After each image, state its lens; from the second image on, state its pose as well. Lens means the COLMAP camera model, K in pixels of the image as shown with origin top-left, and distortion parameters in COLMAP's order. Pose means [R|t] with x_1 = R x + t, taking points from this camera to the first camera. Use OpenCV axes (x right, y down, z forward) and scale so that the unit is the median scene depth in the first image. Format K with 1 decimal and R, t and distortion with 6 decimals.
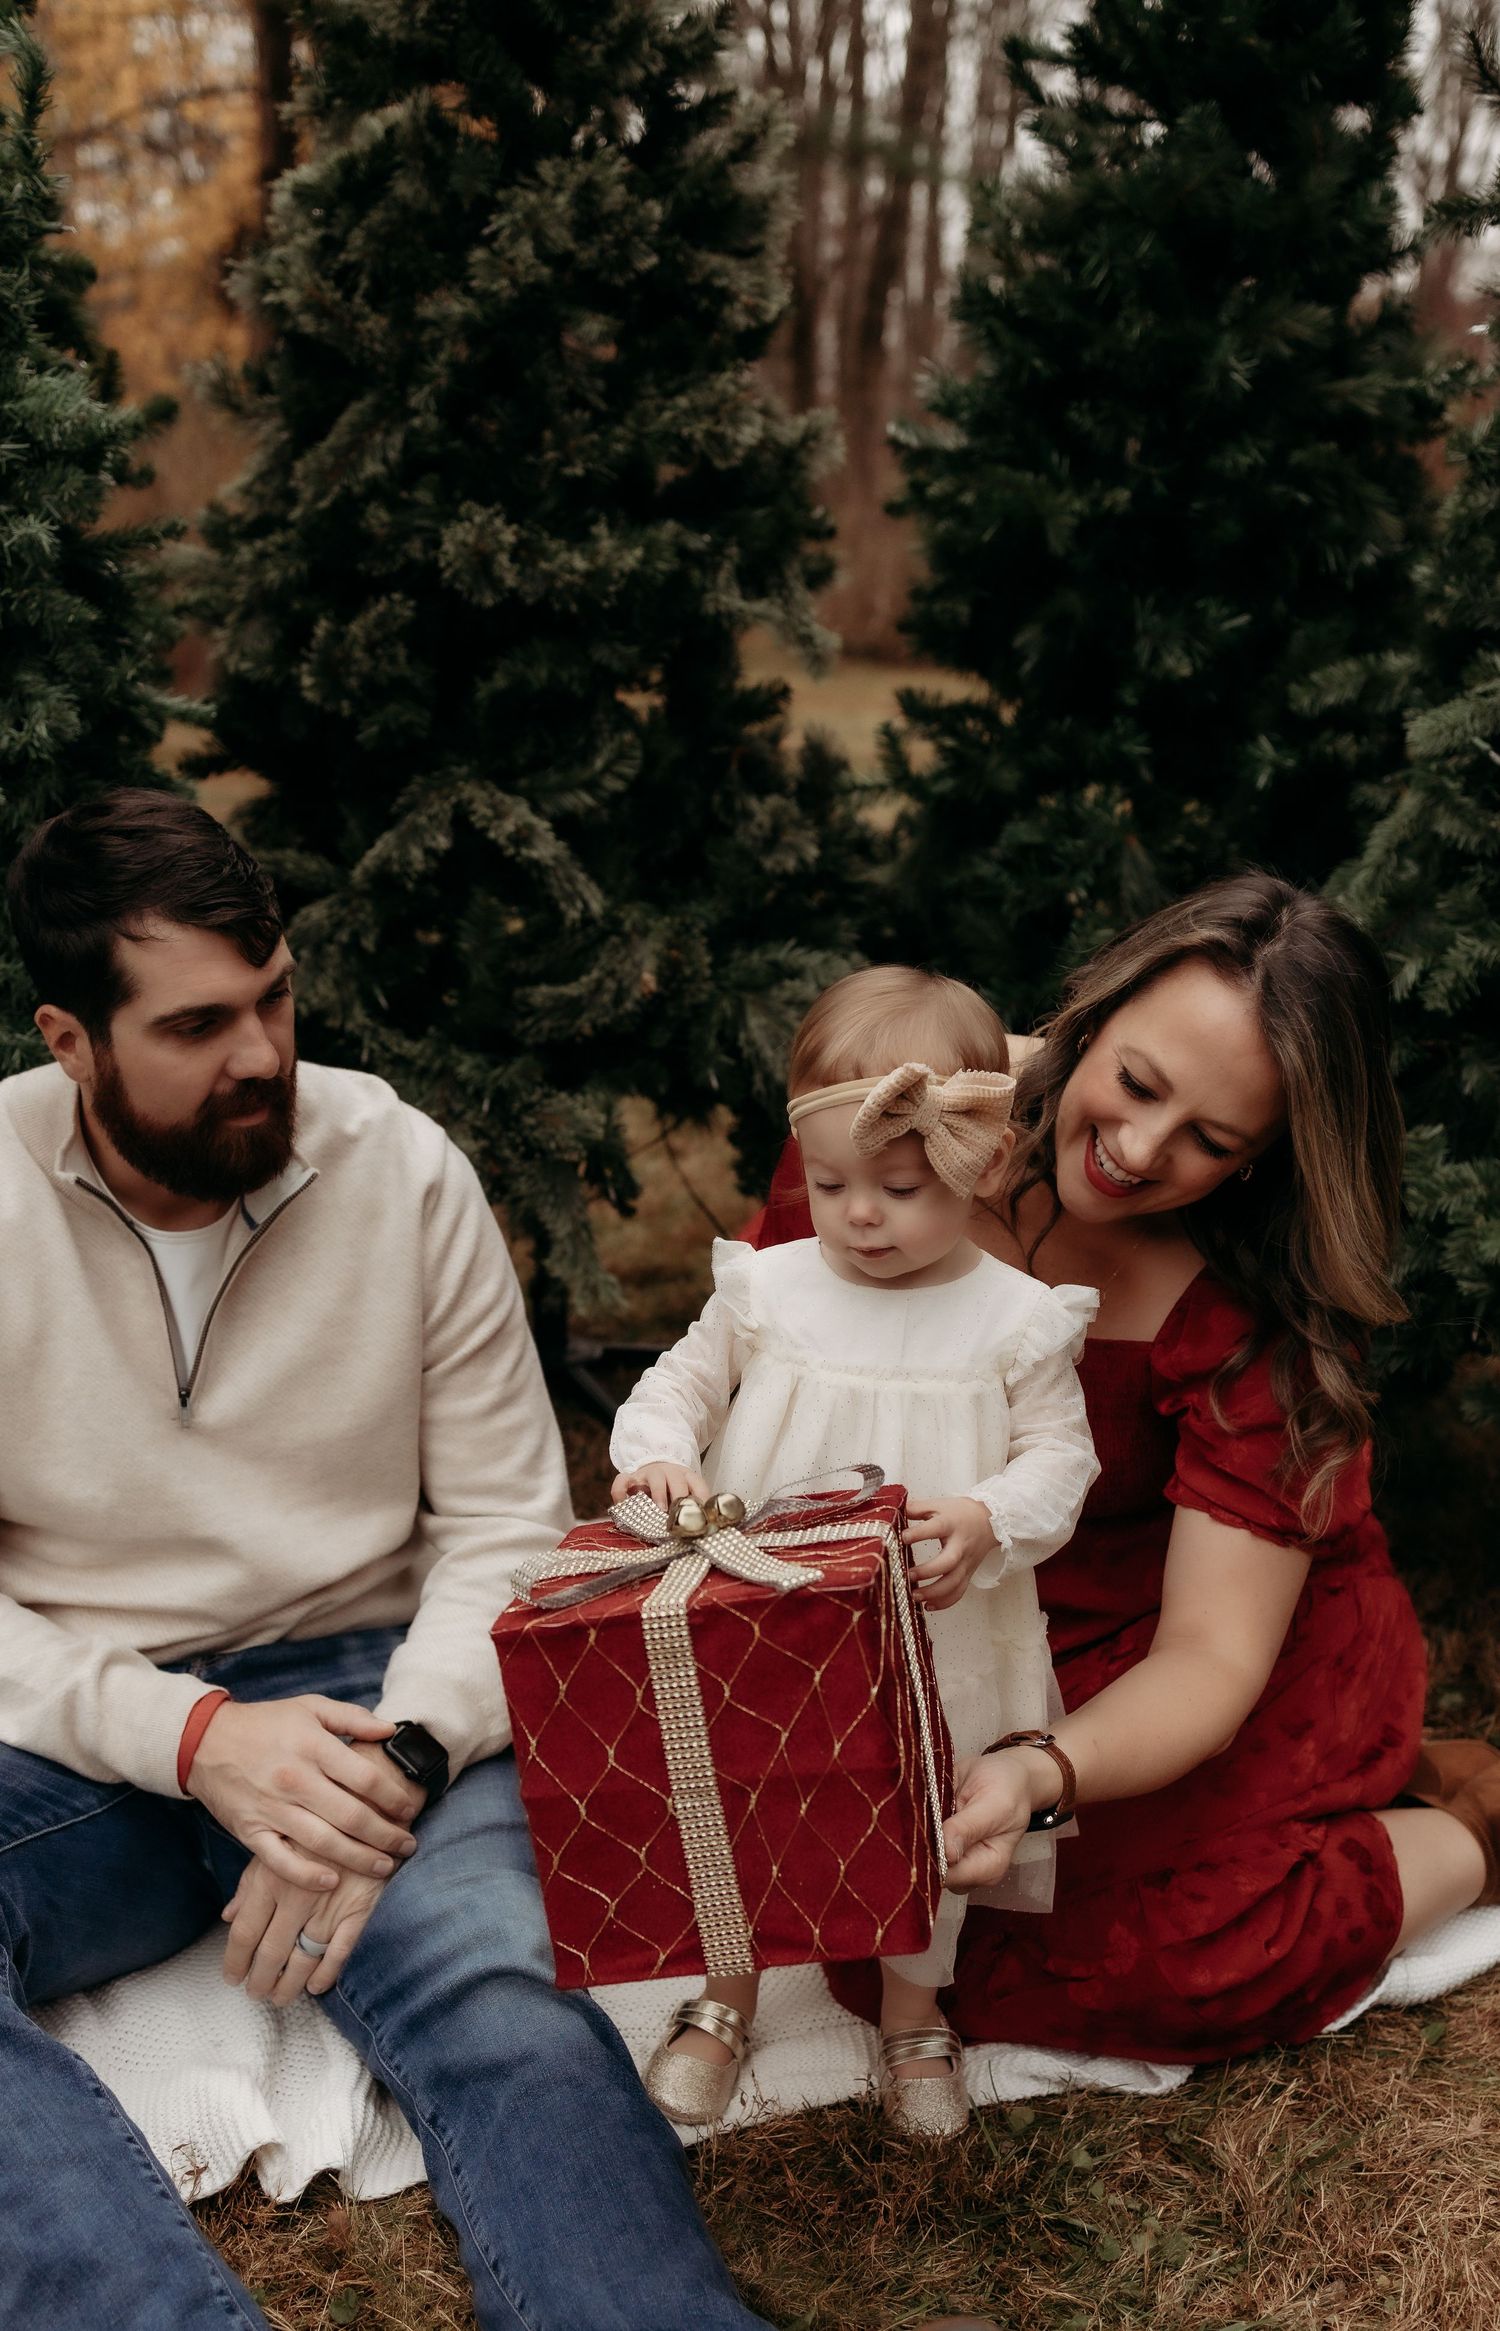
lens RADIAL K [[2410.9, 0, 751.7], [0, 2410.9, 1167.2], [0, 0, 1]] dist [0.009003, 0.000000]
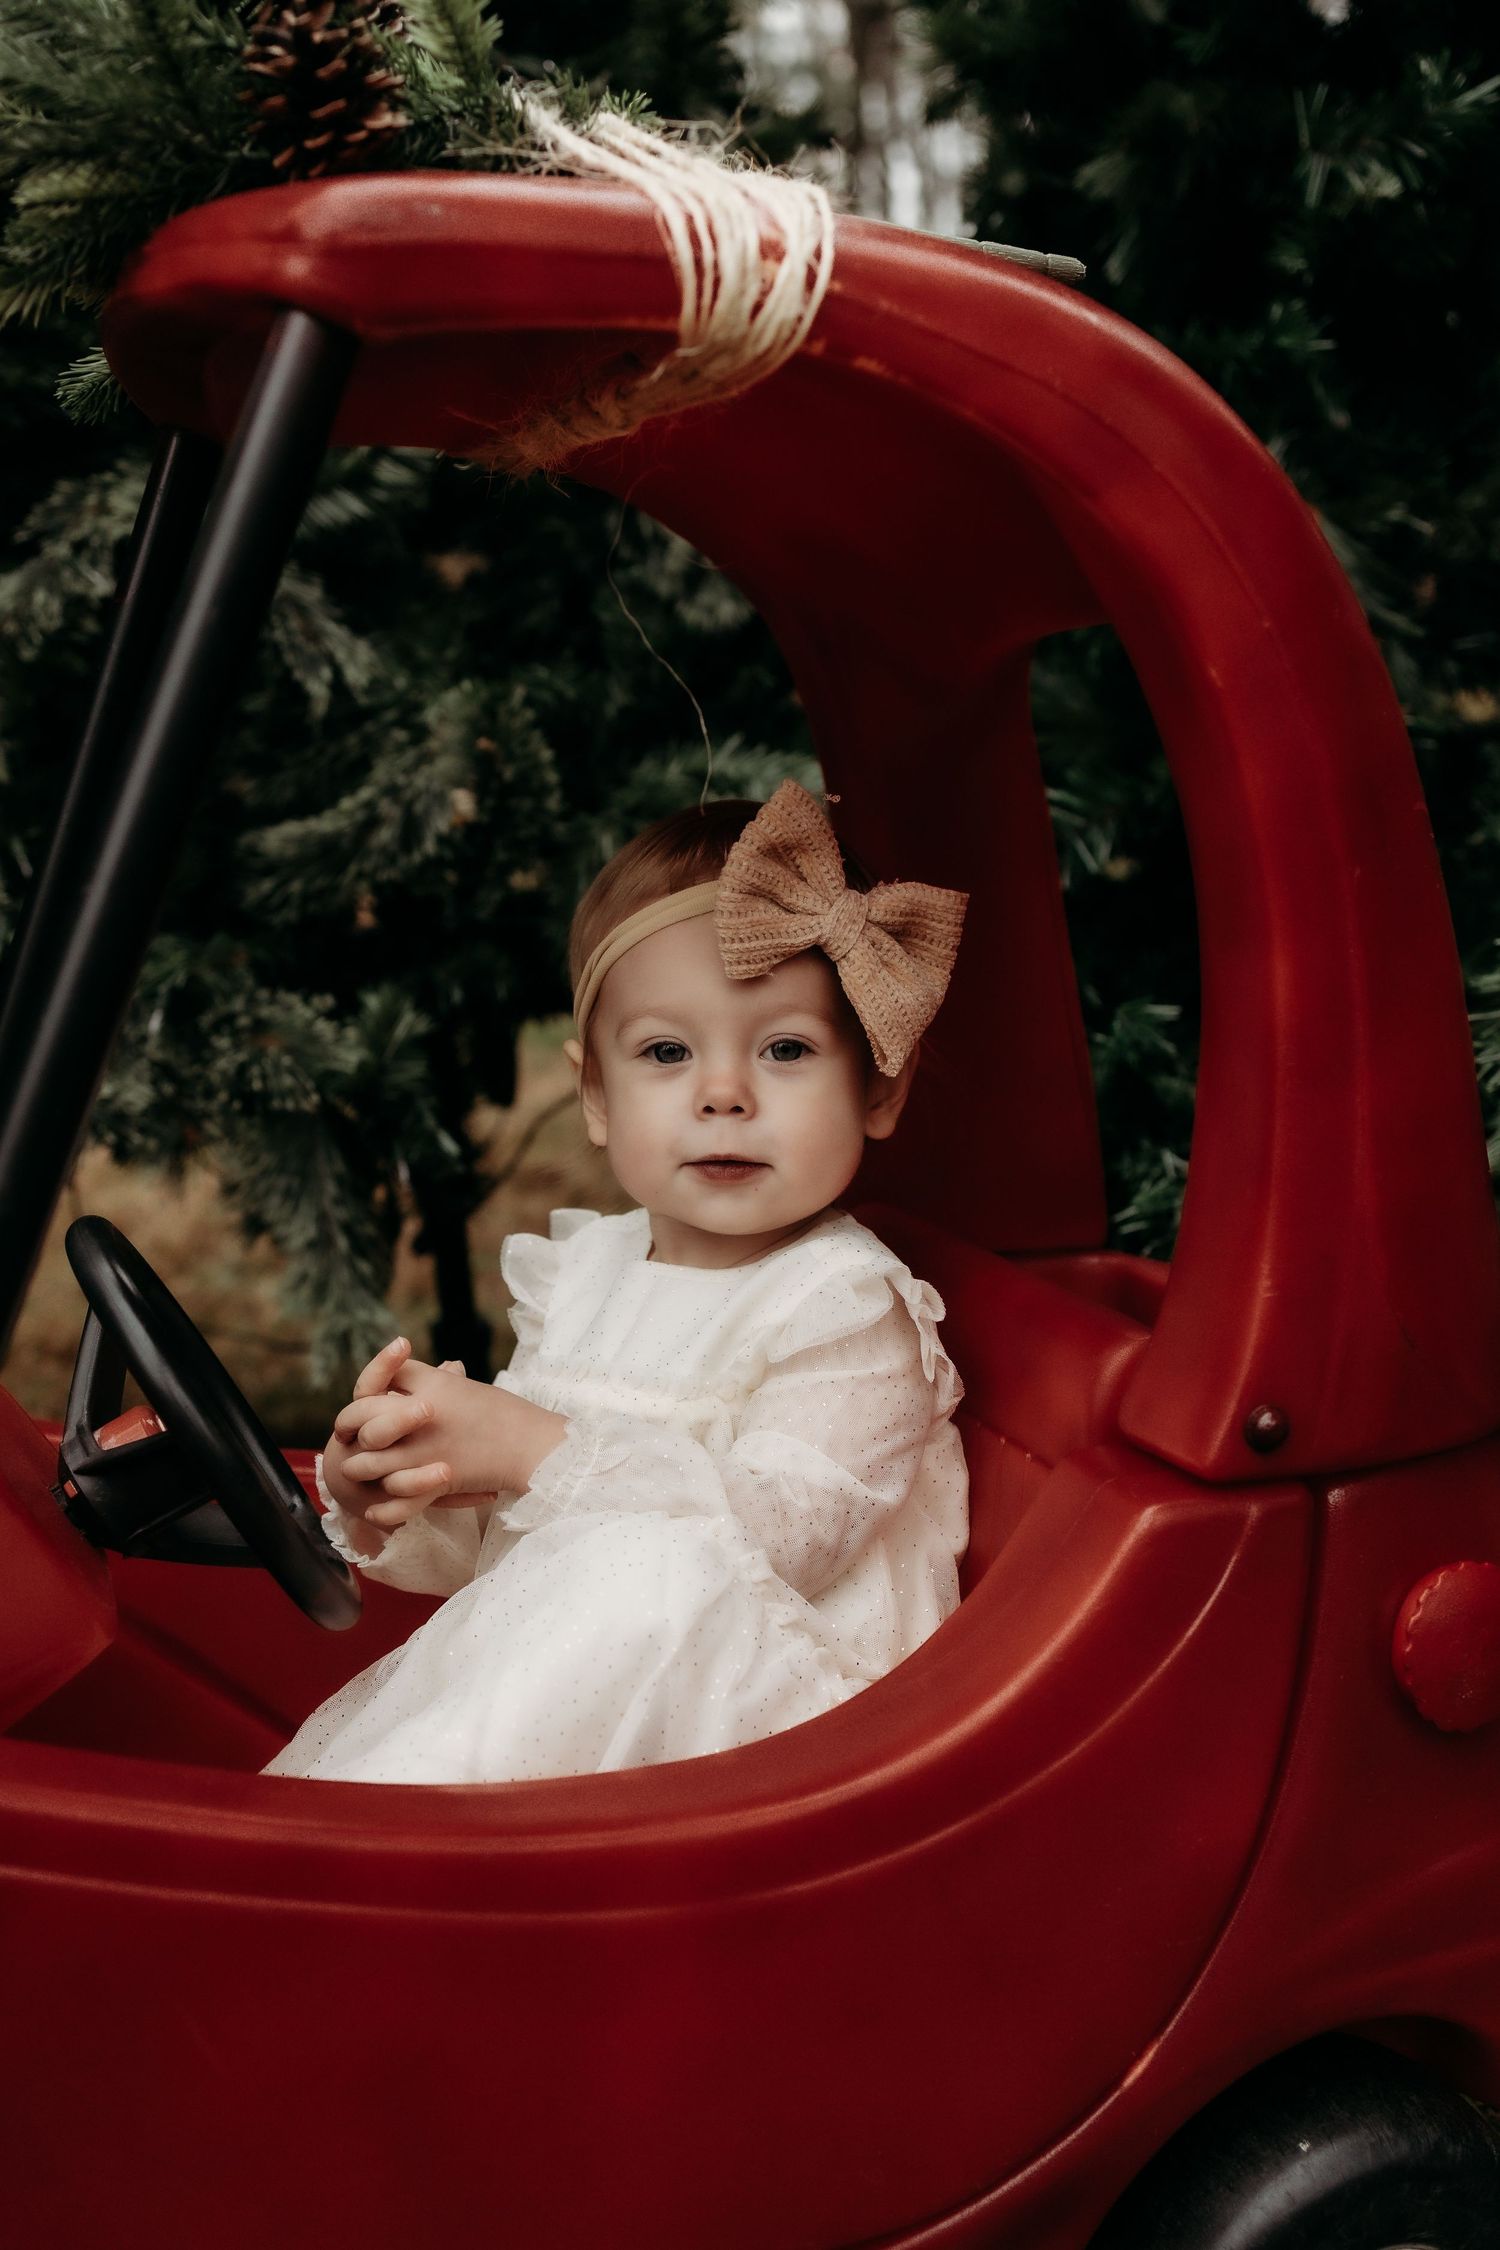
lens RADIAL K [[2214.7, 0, 742.5], [0, 2214.7, 1125.5], [0, 0, 1]] dist [0.017847, 0.000000]
pose [[0.988373, -0.043774, -0.145614, 0.099618], [0.040761, 0.998890, -0.023608, 0.016168], [0.146486, 0.017398, 0.989060, 0.485426]]
